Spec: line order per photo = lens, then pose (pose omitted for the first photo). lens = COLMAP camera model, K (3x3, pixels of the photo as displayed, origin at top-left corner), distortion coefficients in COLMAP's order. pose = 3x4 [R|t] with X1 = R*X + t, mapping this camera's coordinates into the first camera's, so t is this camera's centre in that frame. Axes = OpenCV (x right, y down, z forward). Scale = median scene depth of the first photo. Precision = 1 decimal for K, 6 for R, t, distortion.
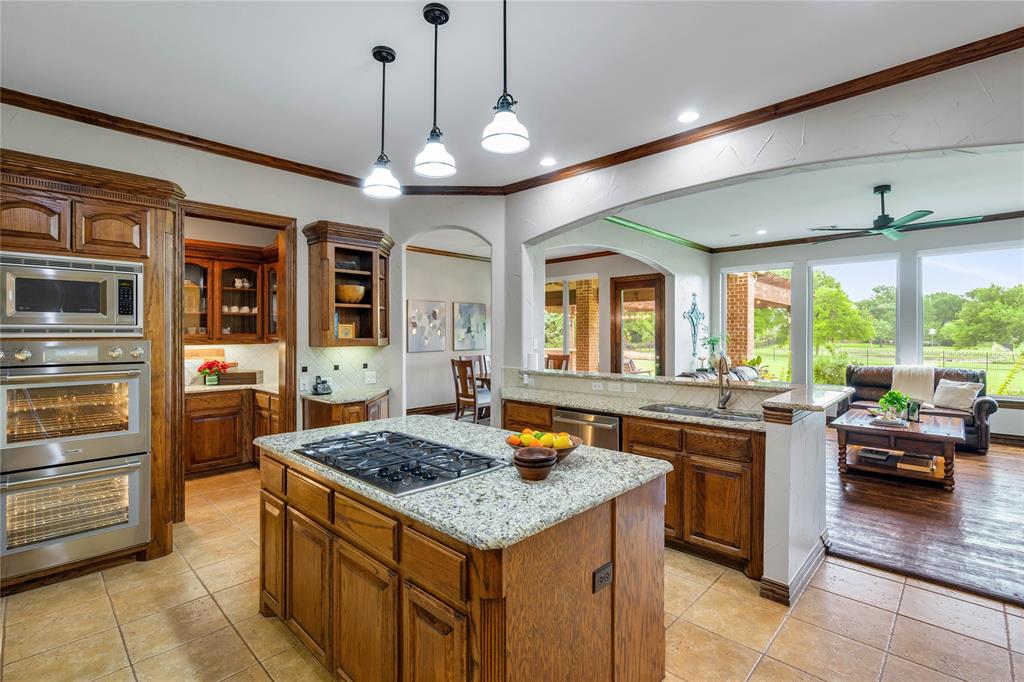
lens RADIAL K [[474.2, 0, 510.6], [0, 474.2, 335.8], [0, 0, 1]] dist [-0.002691, -0.000165]
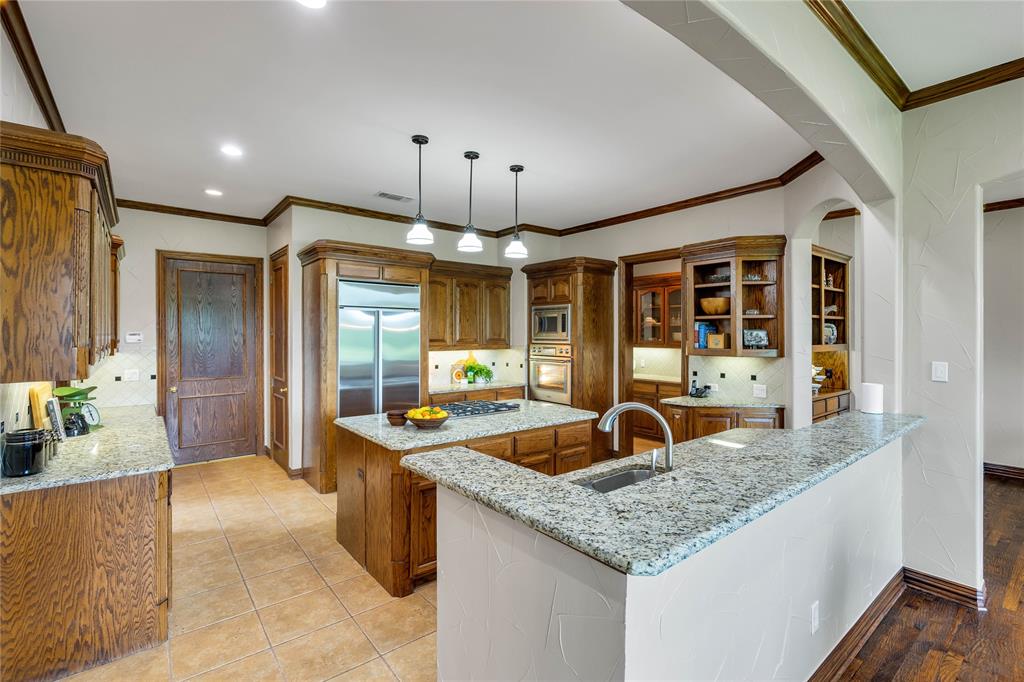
lens RADIAL K [[465.5, 0, 513.7], [0, 465.5, 332.8], [0, 0, 1]] dist [-0.002294, -0.000253]
pose [[-0.122419, -0.000557, -0.992478, 0.731931], [-0.005793, 0.999983, 0.000153, -0.026279], [0.992462, 0.005768, -0.122420, 0.678811]]
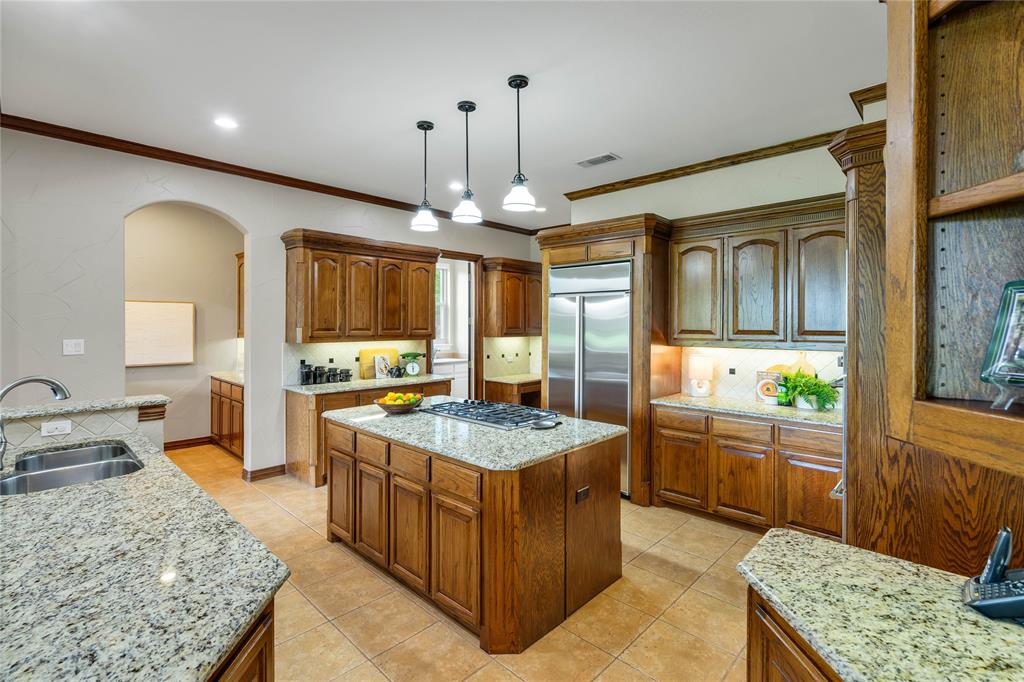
lens RADIAL K [[472.3, 0, 510.3], [0, 472.3, 324.4], [0, 0, 1]] dist [-0.002319, -0.000045]
pose [[-0.999999, -0.001121, -0.000007, -0.147067], [-0.001121, 0.999972, 0.007459, -0.023612], [-0.000002, 0.007459, -0.999972, 1.206008]]
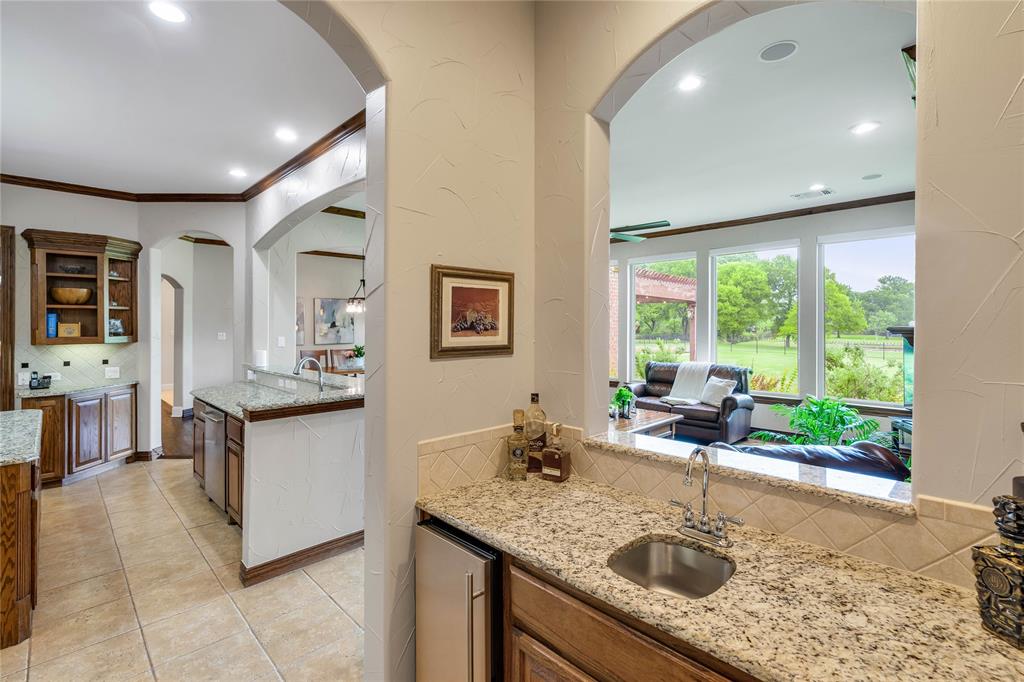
lens RADIAL K [[472.3, 0, 510.3], [0, 472.3, 324.4], [0, 0, 1]] dist [-0.002319, -0.000045]
pose [[0.999572, 0.001715, -0.029214, 0.686885], [-0.001831, 0.999991, -0.003948, -0.020259], [0.029207, 0.004000, 0.999565, -0.043918]]
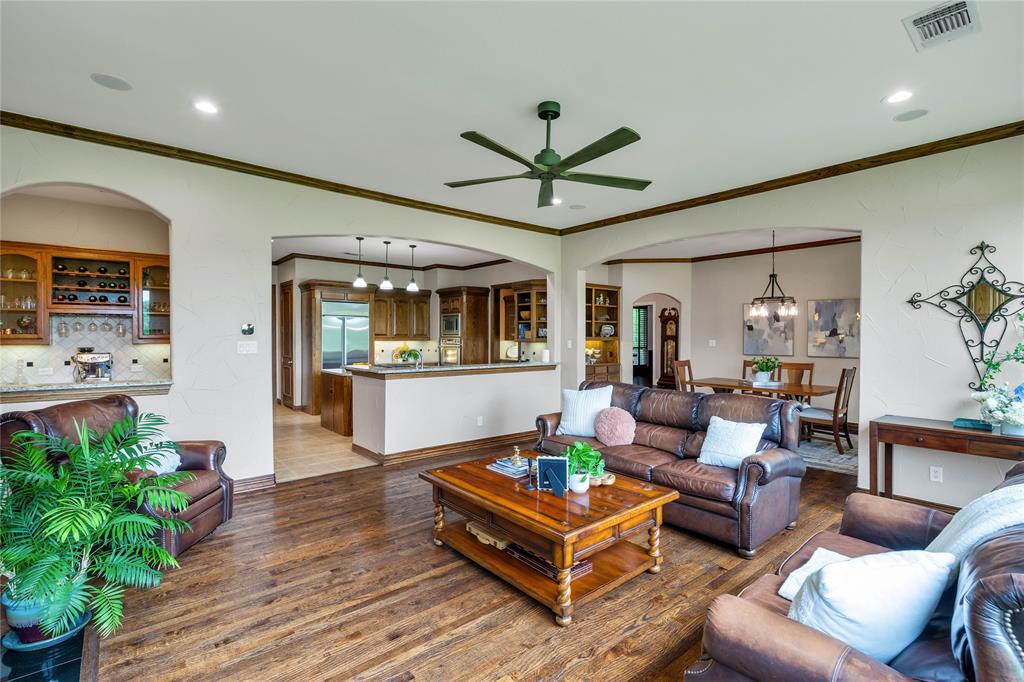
lens RADIAL K [[467.4, 0, 512.0], [0, 467.4, 341.0], [0, 0, 1]] dist [0.016466, 0.000142]
pose [[-0.098971, 0.013187, -0.995003, 1.574528], [-0.008117, 0.999868, 0.014059, -0.010237], [0.995057, 0.009468, -0.098851, 1.123484]]
